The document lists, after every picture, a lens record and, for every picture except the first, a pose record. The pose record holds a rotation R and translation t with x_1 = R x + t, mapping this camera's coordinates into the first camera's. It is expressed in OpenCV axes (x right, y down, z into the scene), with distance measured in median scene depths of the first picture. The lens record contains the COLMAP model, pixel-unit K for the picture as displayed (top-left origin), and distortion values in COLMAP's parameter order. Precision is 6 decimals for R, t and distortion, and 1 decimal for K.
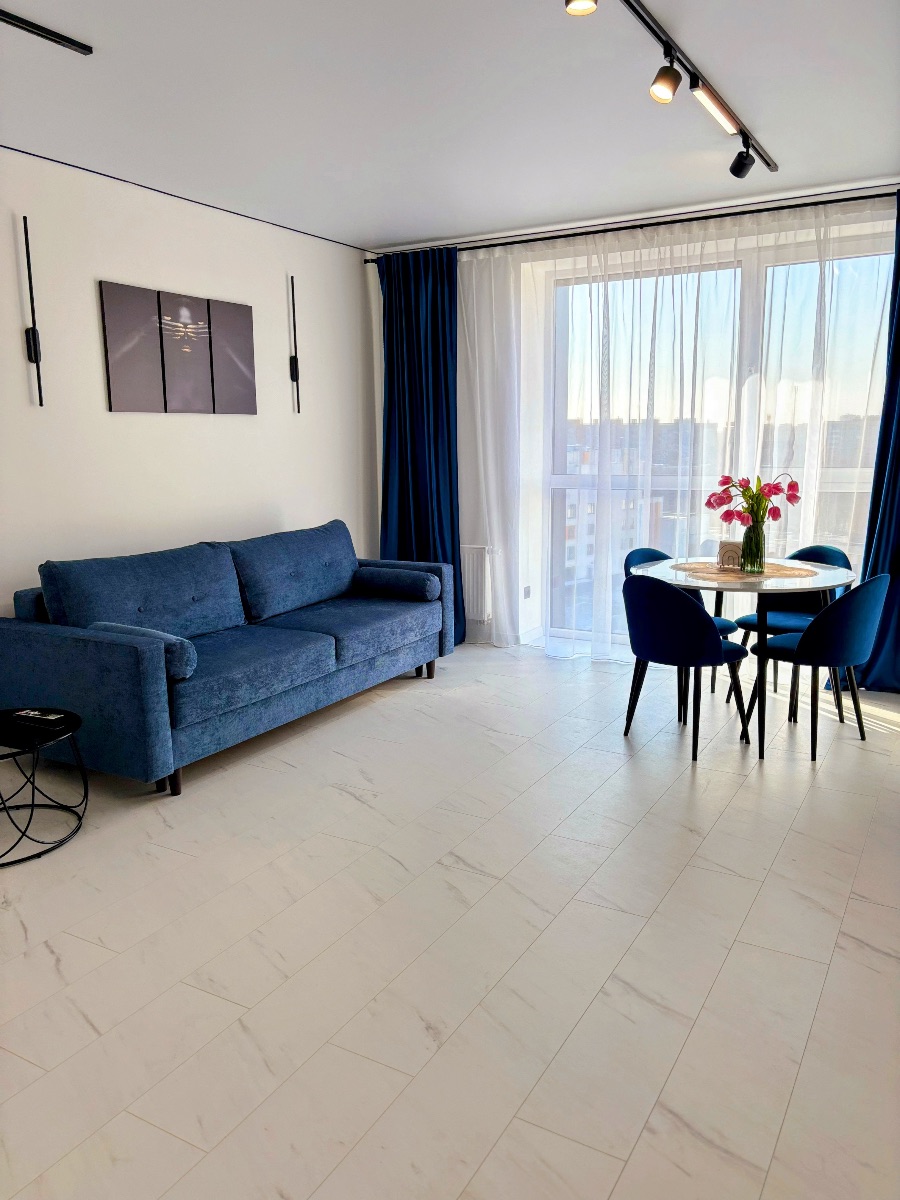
lens RADIAL K [[906.6, 0, 450.0], [0, 906.6, 600.0], [0, 0, 1]] dist [0.045108, -0.054531]
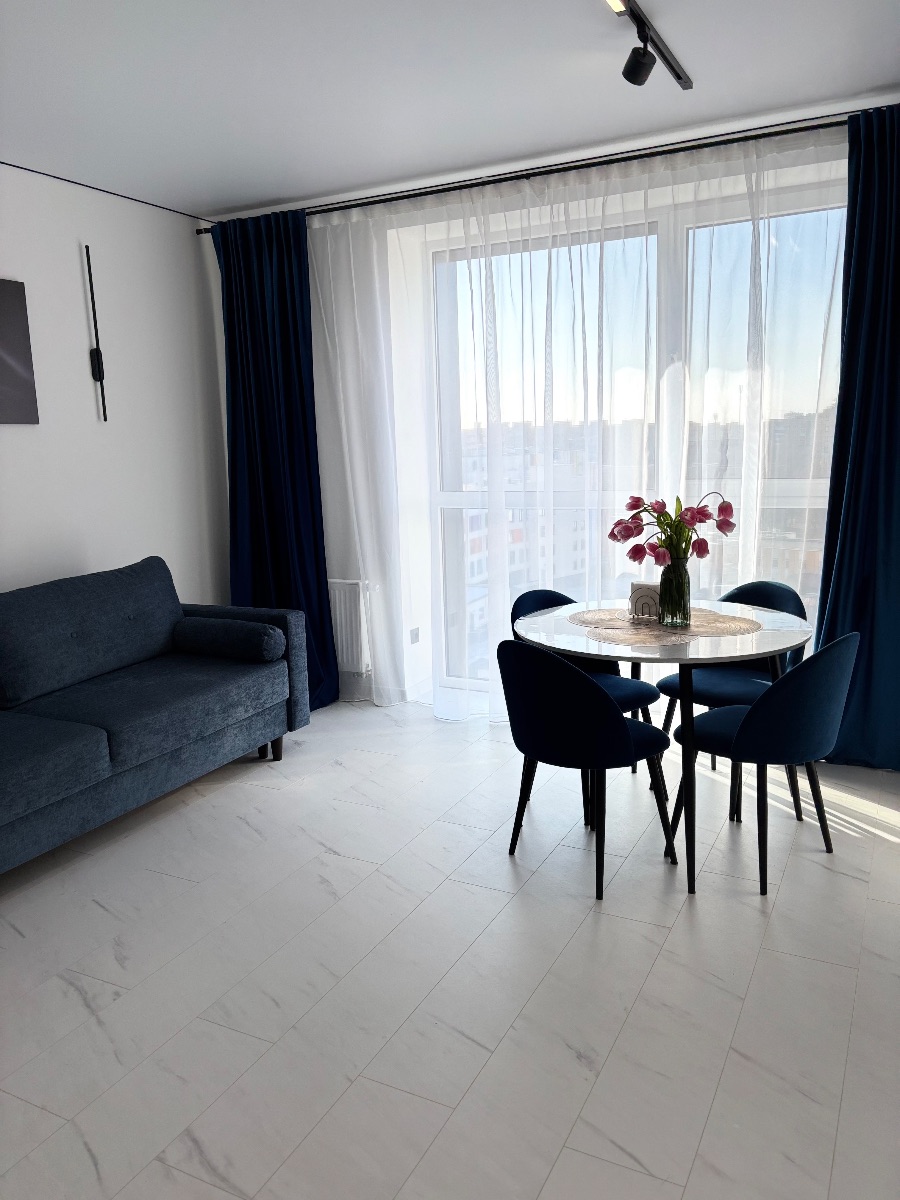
lens RADIAL K [[923.7, 0, 443.6], [0, 923.7, 594.9], [0, 0, 1]] dist [0.012633, 0.002518]
pose [[0.998560, -0.026228, 0.046806, 0.100792], [0.026839, 0.999562, -0.012486, -0.046887], [-0.046458, 0.013724, 0.998826, 0.236782]]
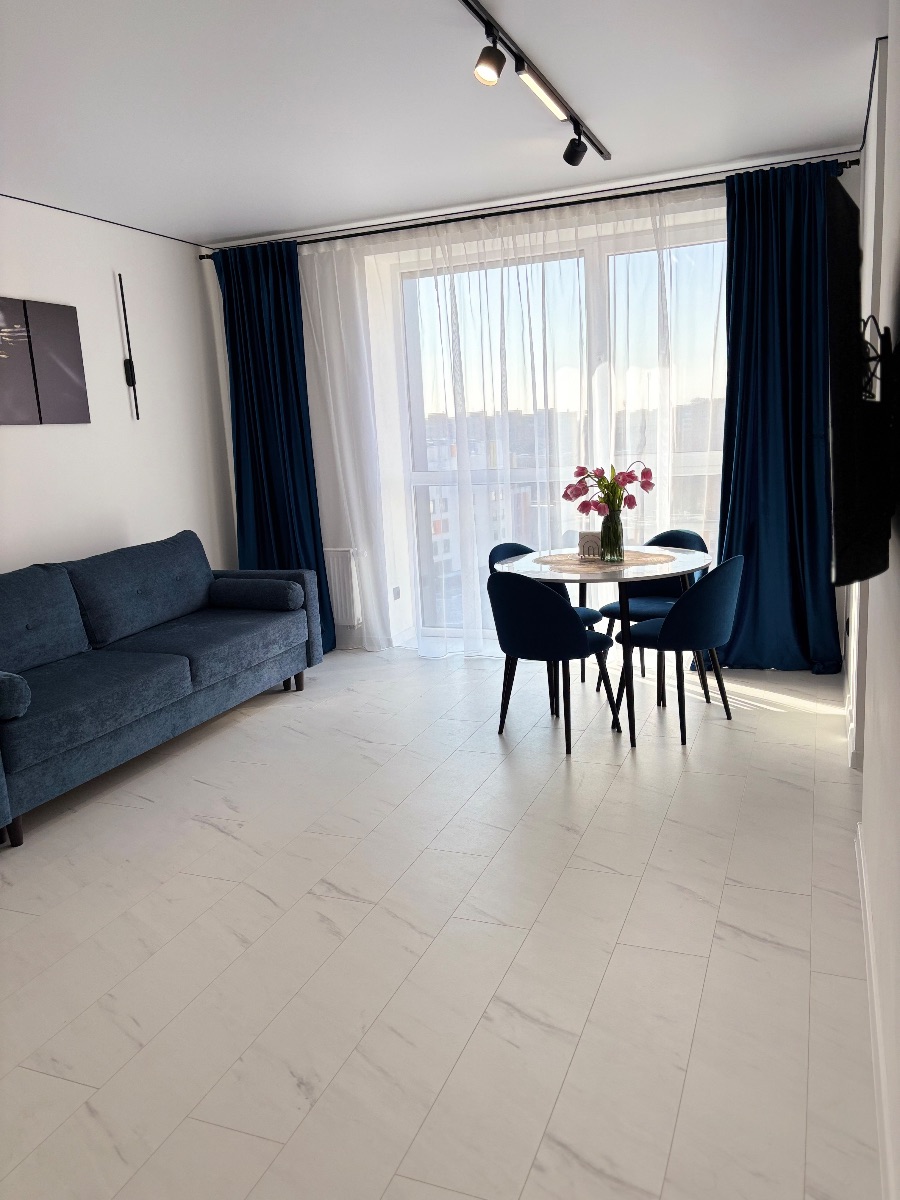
lens RADIAL K [[906.6, 0, 450.0], [0, 906.6, 600.0], [0, 0, 1]] dist [0.045108, -0.054531]
pose [[0.988767, -0.067776, 0.133215, 0.017152], [0.067239, 0.997700, 0.008530, -0.007702], [-0.133487, 0.000523, 0.991050, 0.031010]]
